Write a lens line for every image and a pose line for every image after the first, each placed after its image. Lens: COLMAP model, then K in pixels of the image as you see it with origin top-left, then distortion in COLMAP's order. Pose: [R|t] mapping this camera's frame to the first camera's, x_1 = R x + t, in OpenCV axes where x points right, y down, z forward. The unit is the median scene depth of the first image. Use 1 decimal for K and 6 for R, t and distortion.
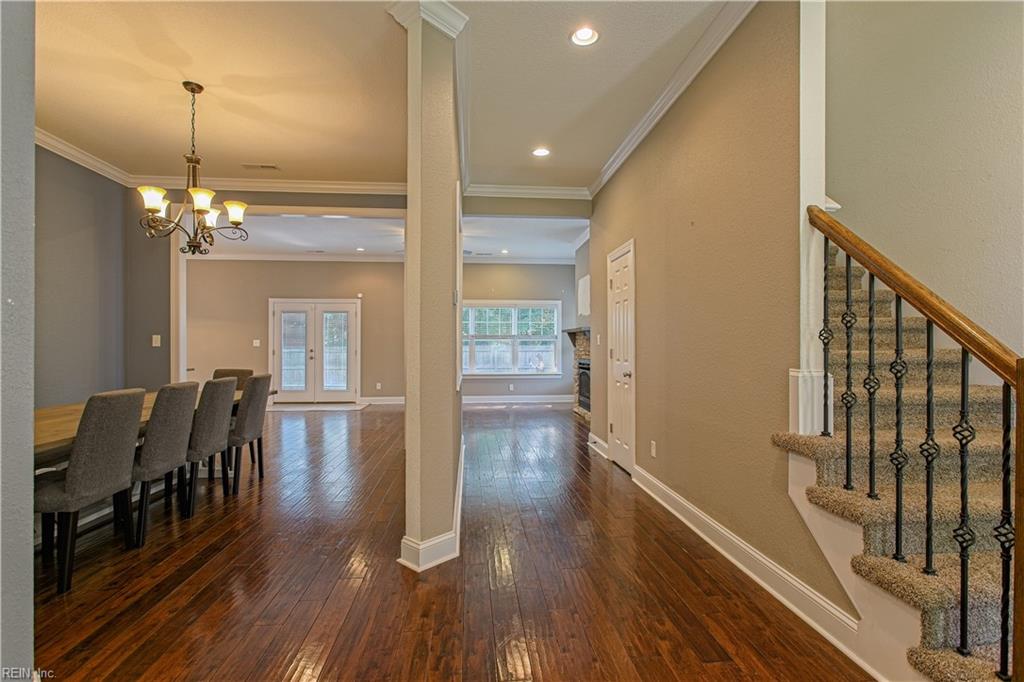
lens RADIAL K [[492.2, 0, 512.0], [0, 492.2, 341.0], [0, 0, 1]] dist [-0.000960, 0.000010]
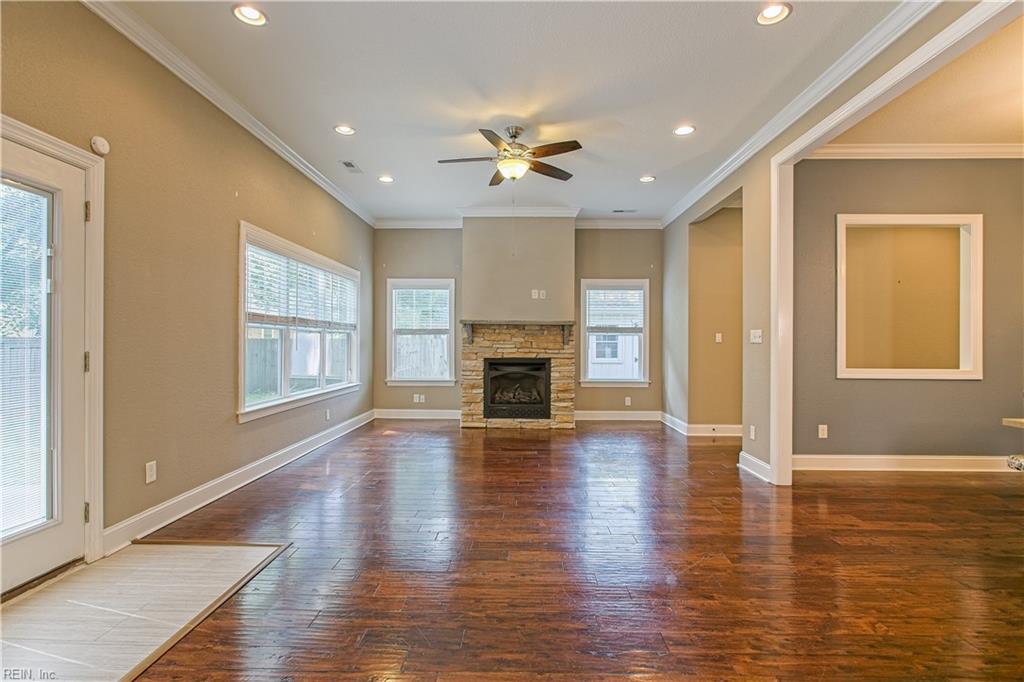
lens RADIAL K [[492.2, 0, 512.0], [0, 492.2, 341.0], [0, 0, 1]] dist [-0.000960, 0.000010]
pose [[0.108138, 0.008579, 0.994099, -0.608264], [-0.012495, 0.999896, -0.007270, 0.012577], [-0.994057, -0.011635, 0.108234, 0.839846]]
